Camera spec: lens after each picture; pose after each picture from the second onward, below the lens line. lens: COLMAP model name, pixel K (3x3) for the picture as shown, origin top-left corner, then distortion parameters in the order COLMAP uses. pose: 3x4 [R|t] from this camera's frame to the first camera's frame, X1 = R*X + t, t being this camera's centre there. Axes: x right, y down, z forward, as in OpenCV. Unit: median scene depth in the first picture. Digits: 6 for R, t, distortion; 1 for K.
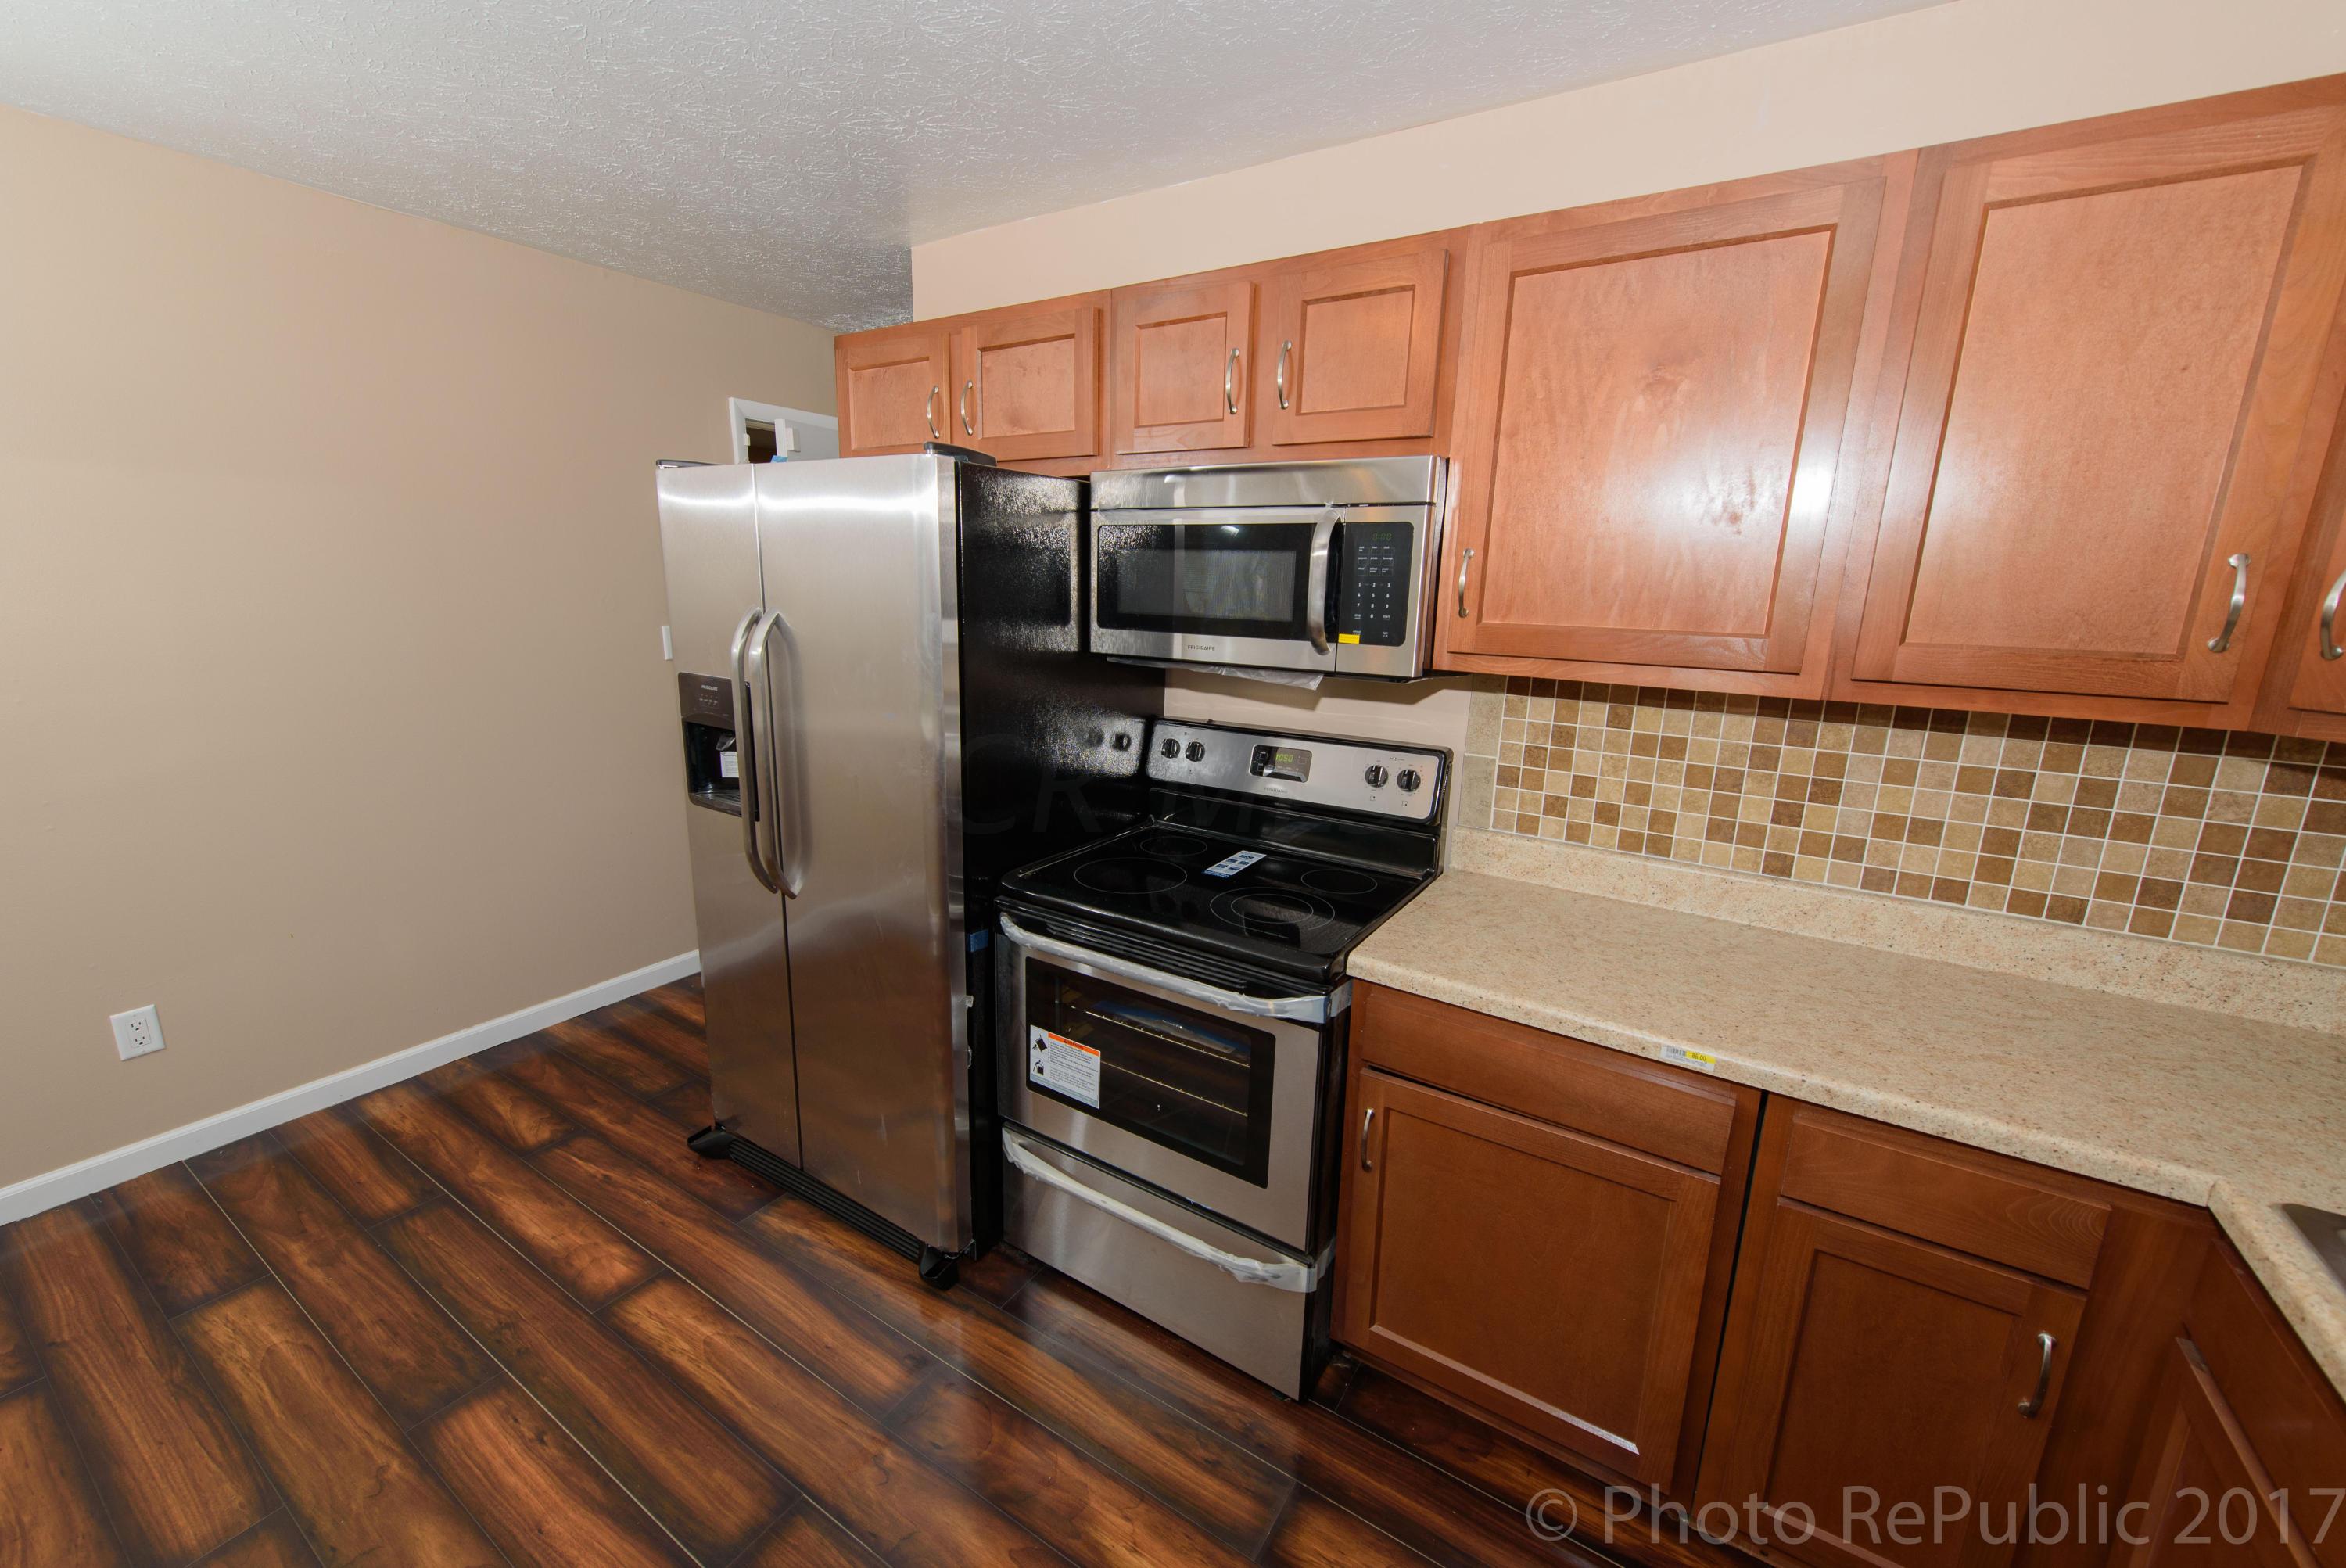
lens RADIAL K [[913.6, 0, 1173.0], [0, 913.6, 784.0], [0, 0, 1]] dist [0.022281, -0.009047]
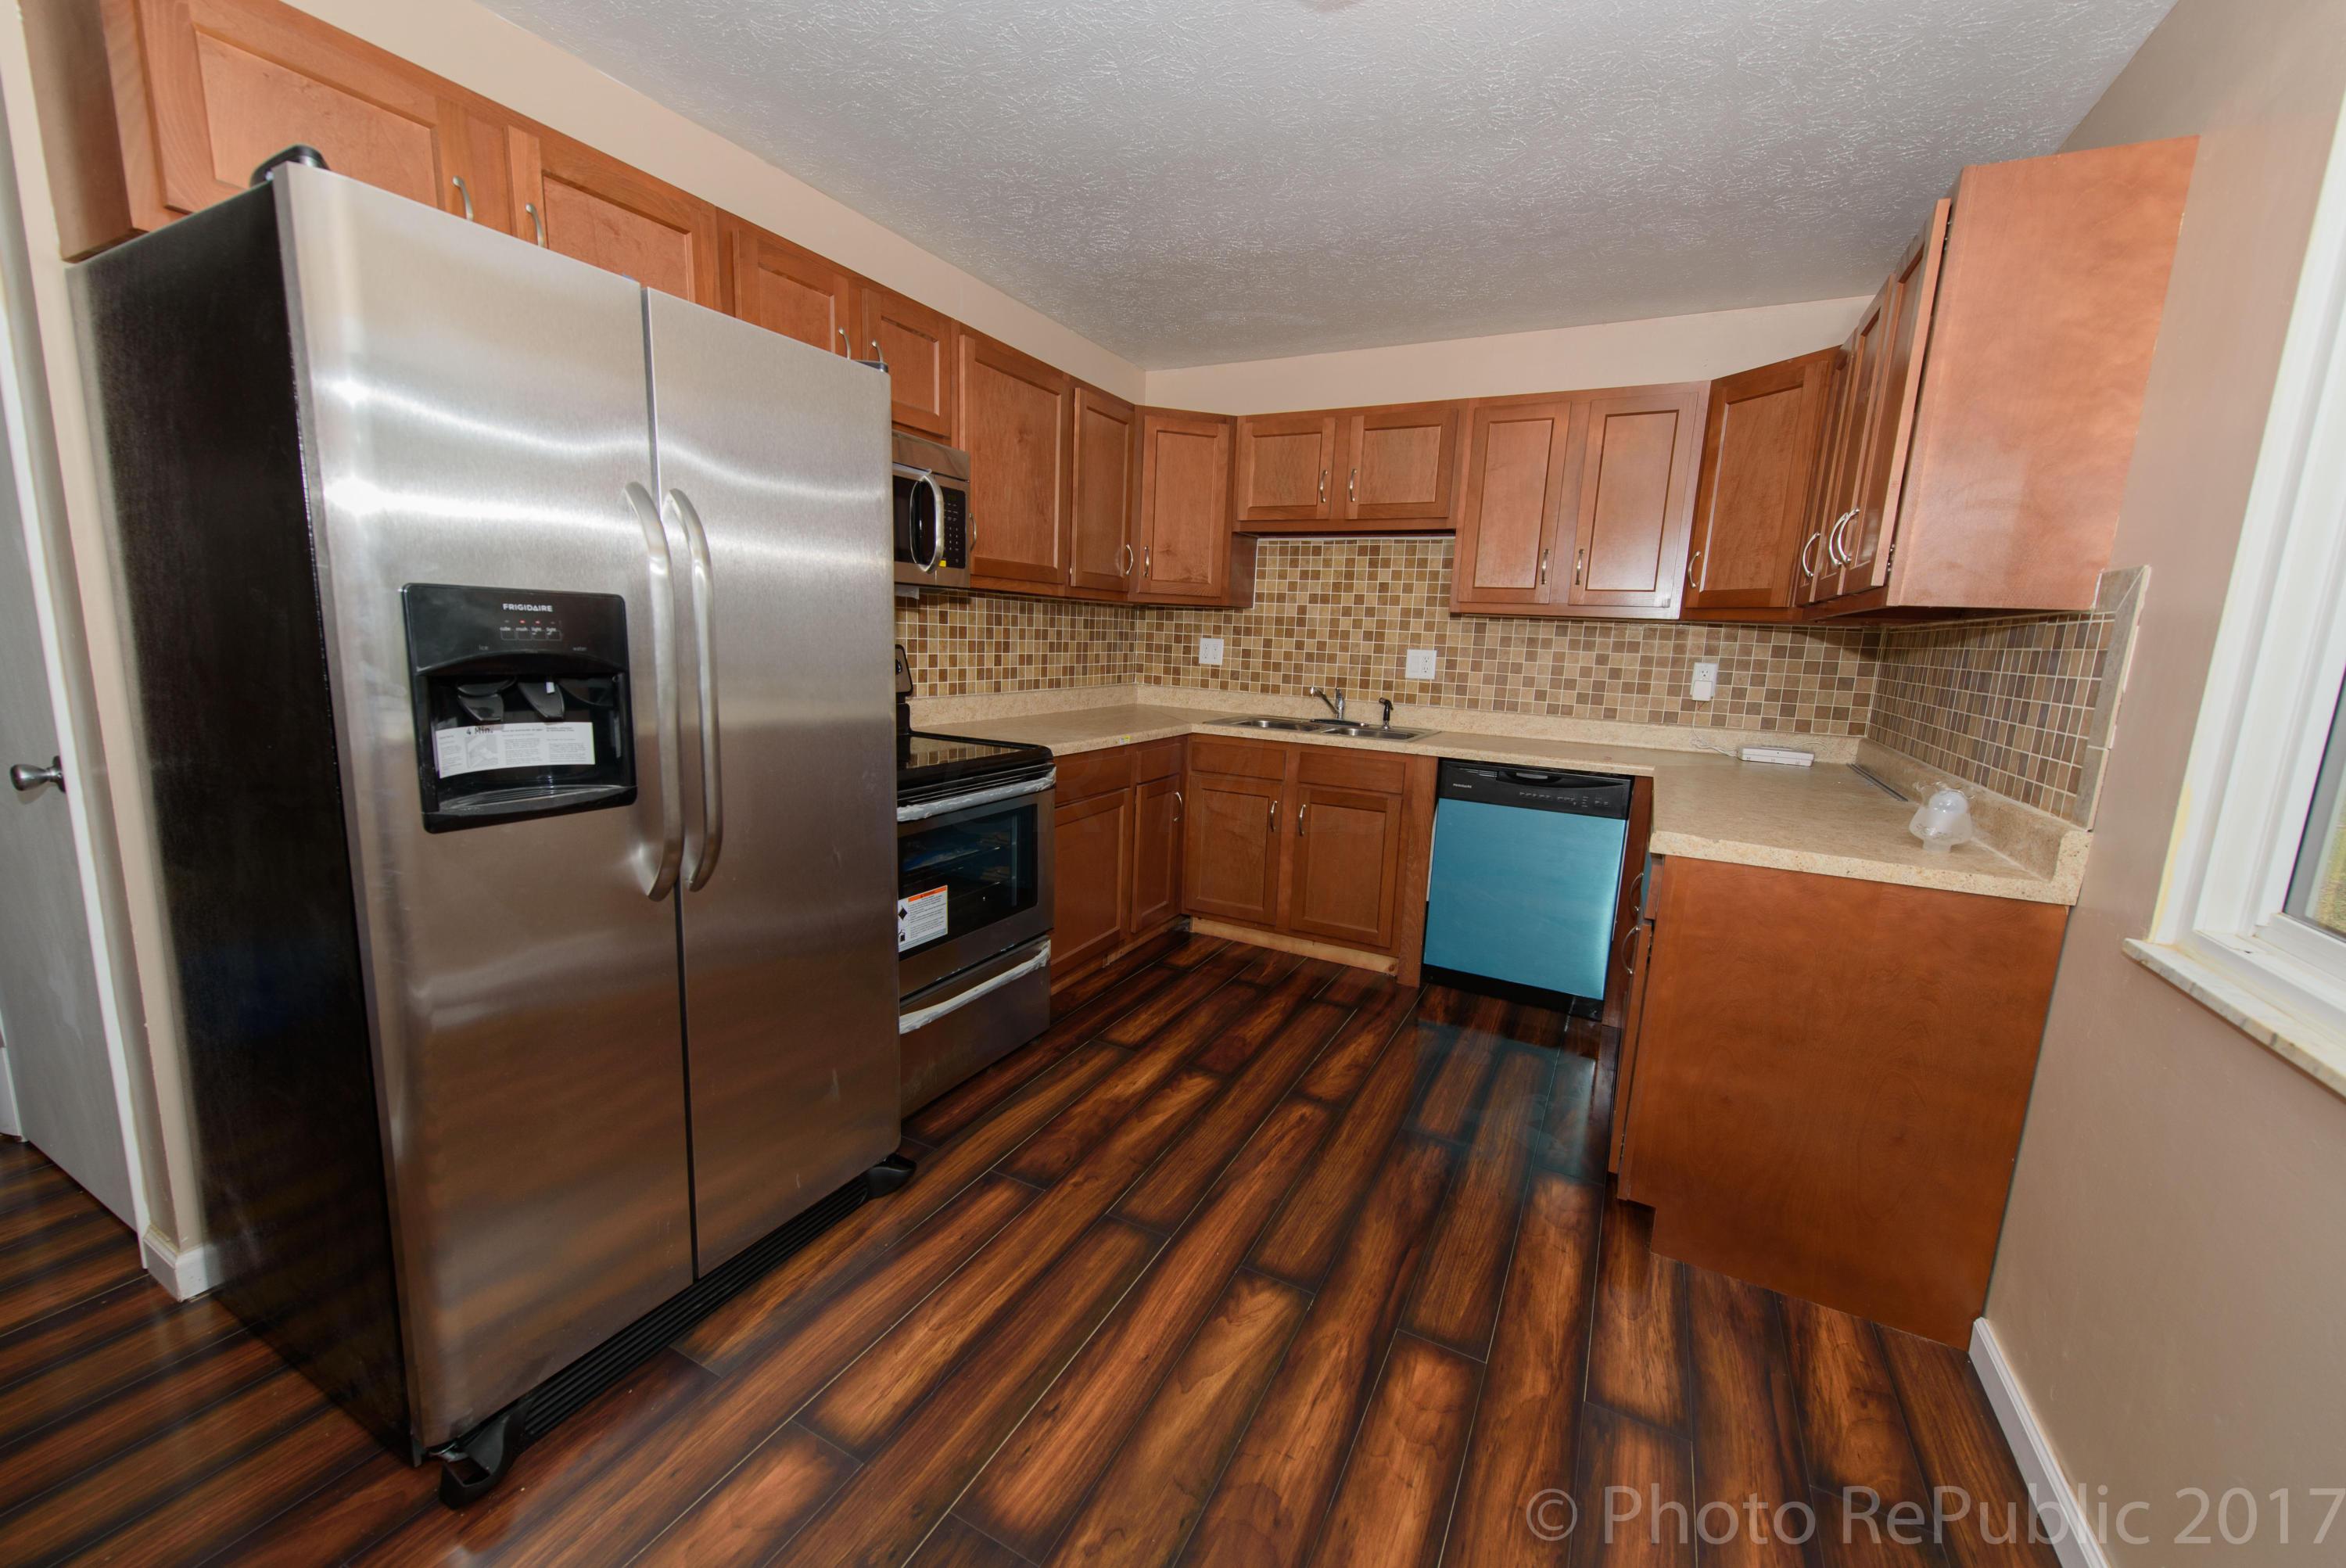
lens RADIAL K [[913.6, 0, 1173.0], [0, 913.6, 784.0], [0, 0, 1]] dist [0.022281, -0.009047]
pose [[-0.087657, -0.191179, 0.977633, -1.439863], [0.182913, 0.961635, 0.204451, -0.048780], [-0.979214, 0.196743, -0.049325, 0.795427]]
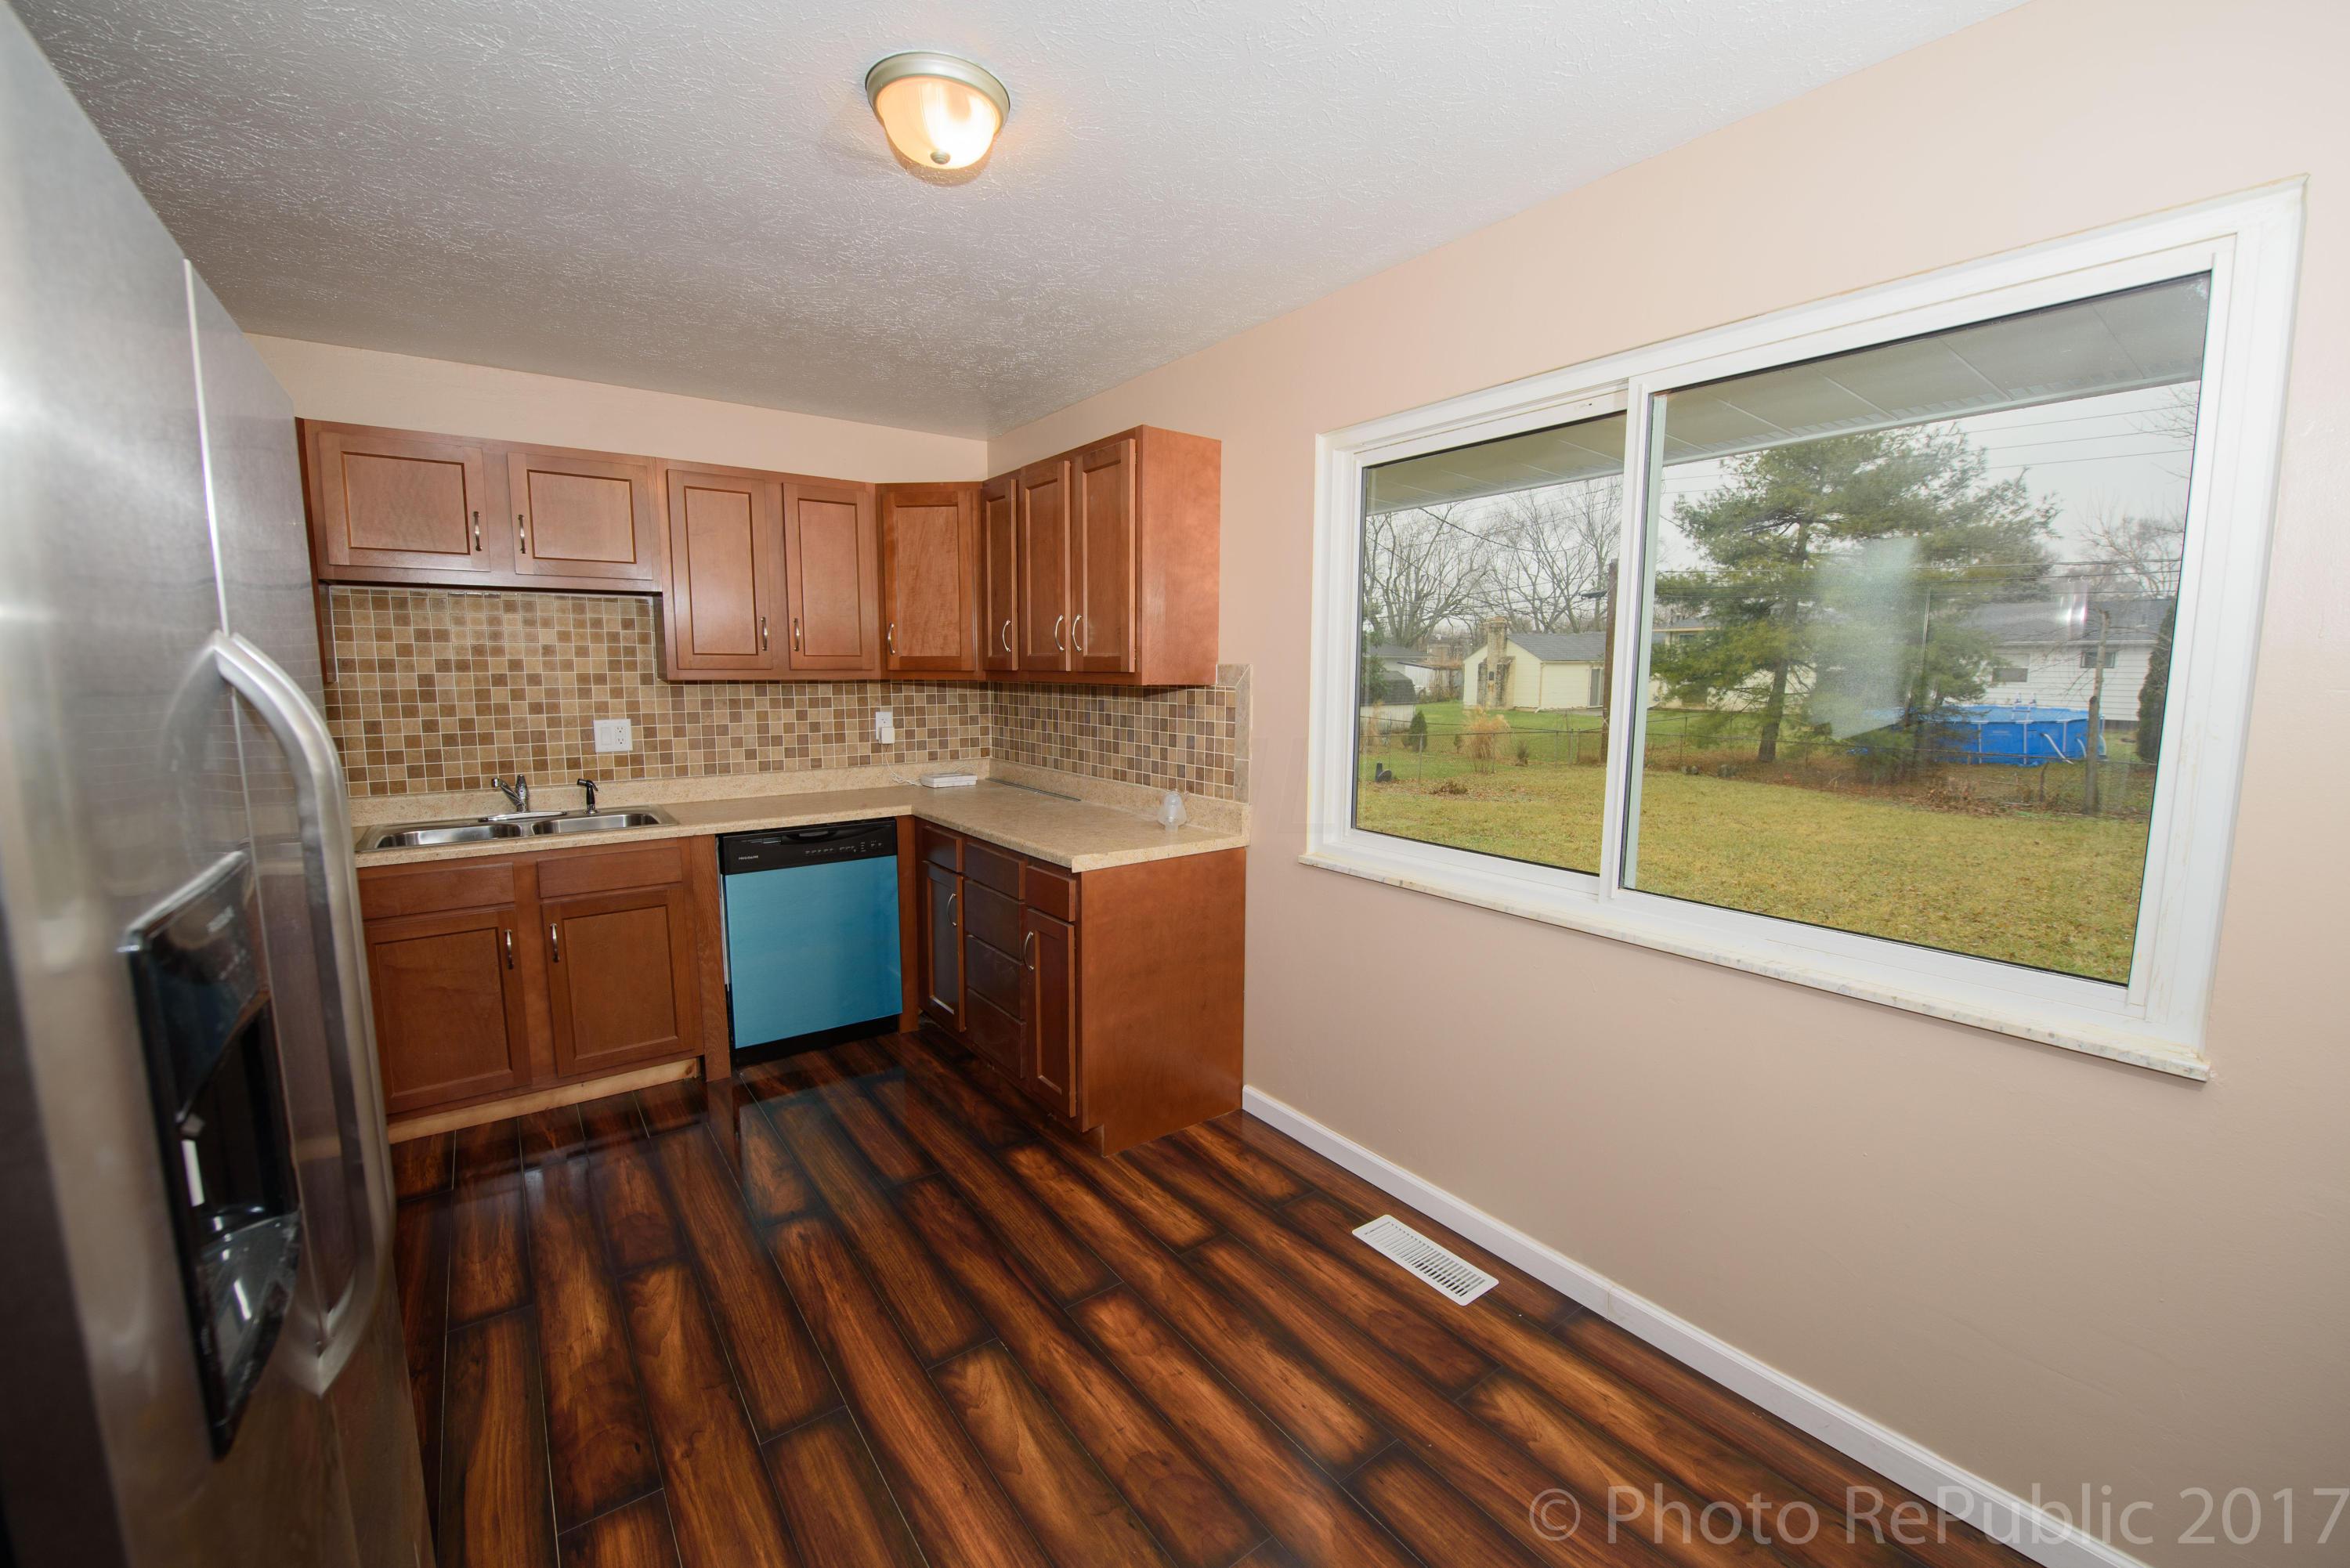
lens RADIAL K [[931.8, 0, 1175.0], [0, 931.8, 784.0], [0, 0, 1]] dist [-0.001570, -0.009649]
pose [[-0.933399, -0.068324, 0.352275, -1.105029], [0.059645, 0.938510, 0.340062, -0.281492], [-0.353848, 0.338425, -0.871929, 1.411142]]
